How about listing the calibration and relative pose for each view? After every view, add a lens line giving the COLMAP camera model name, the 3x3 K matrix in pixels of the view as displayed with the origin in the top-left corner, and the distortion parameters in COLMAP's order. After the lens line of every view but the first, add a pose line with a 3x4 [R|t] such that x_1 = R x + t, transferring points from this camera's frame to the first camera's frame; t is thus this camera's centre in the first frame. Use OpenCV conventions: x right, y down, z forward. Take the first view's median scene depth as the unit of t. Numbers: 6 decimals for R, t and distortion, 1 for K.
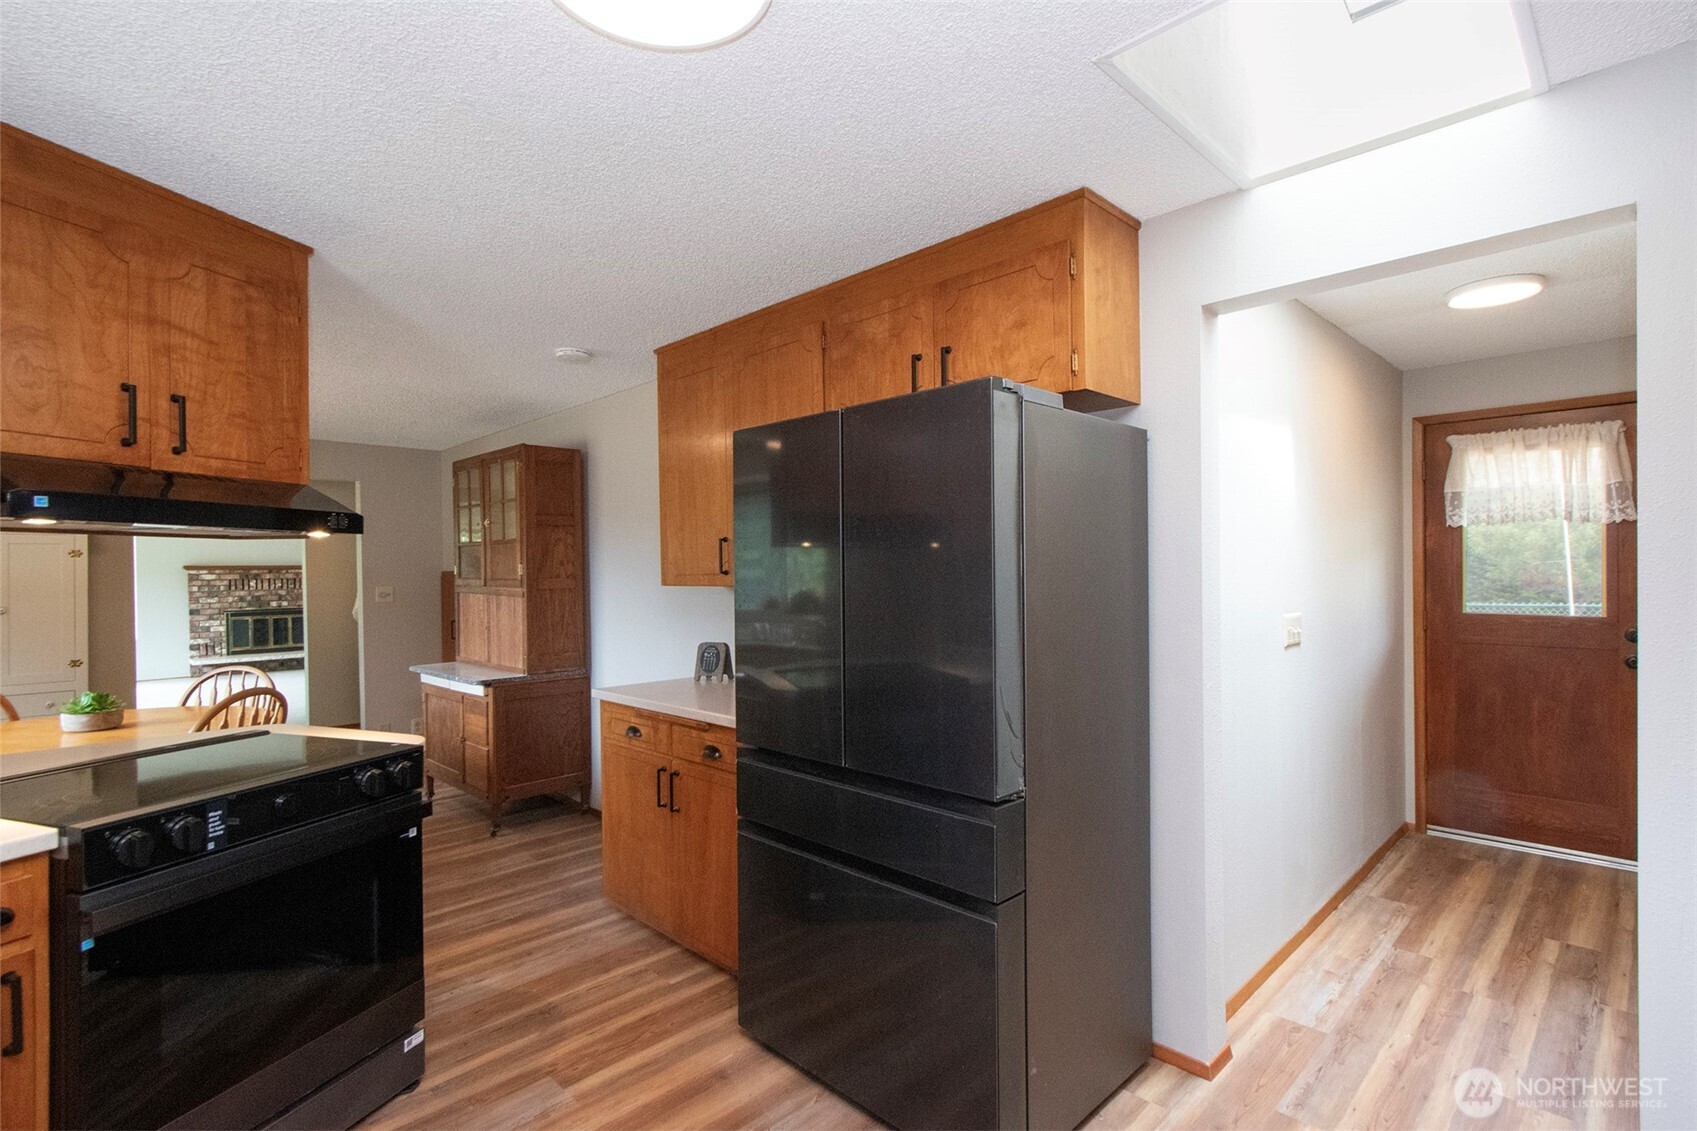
lens RADIAL K [[818.2, 0, 848.5], [0, 818.2, 565.5], [0, 0, 1]] dist [-0.001546, -0.000055]
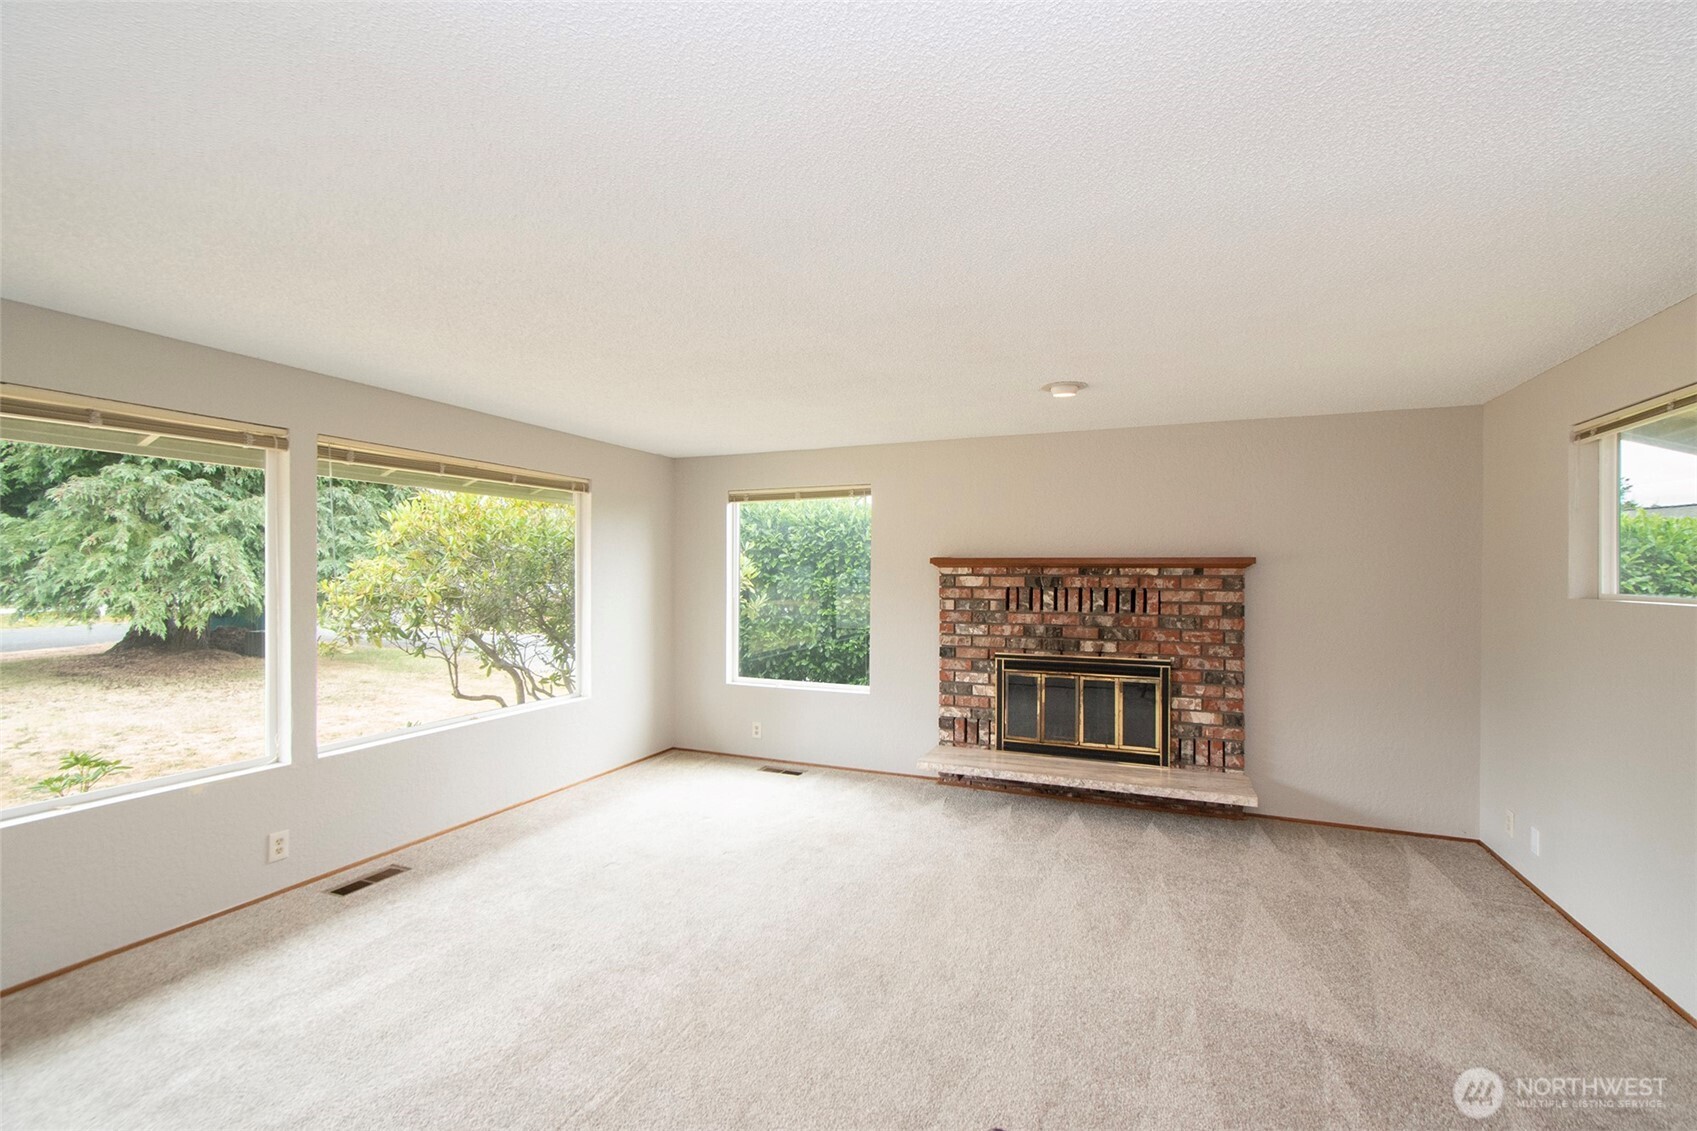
lens RADIAL K [[746.7, 0, 844.7], [0, 746.7, 570.5], [0, 0, 1]] dist [0.002193, -0.000339]
pose [[0.379285, 0.014787, -0.925162, -0.400792], [-0.008089, 0.999887, 0.012665, 0.002698], [0.925245, 0.002680, 0.379362, 0.758375]]
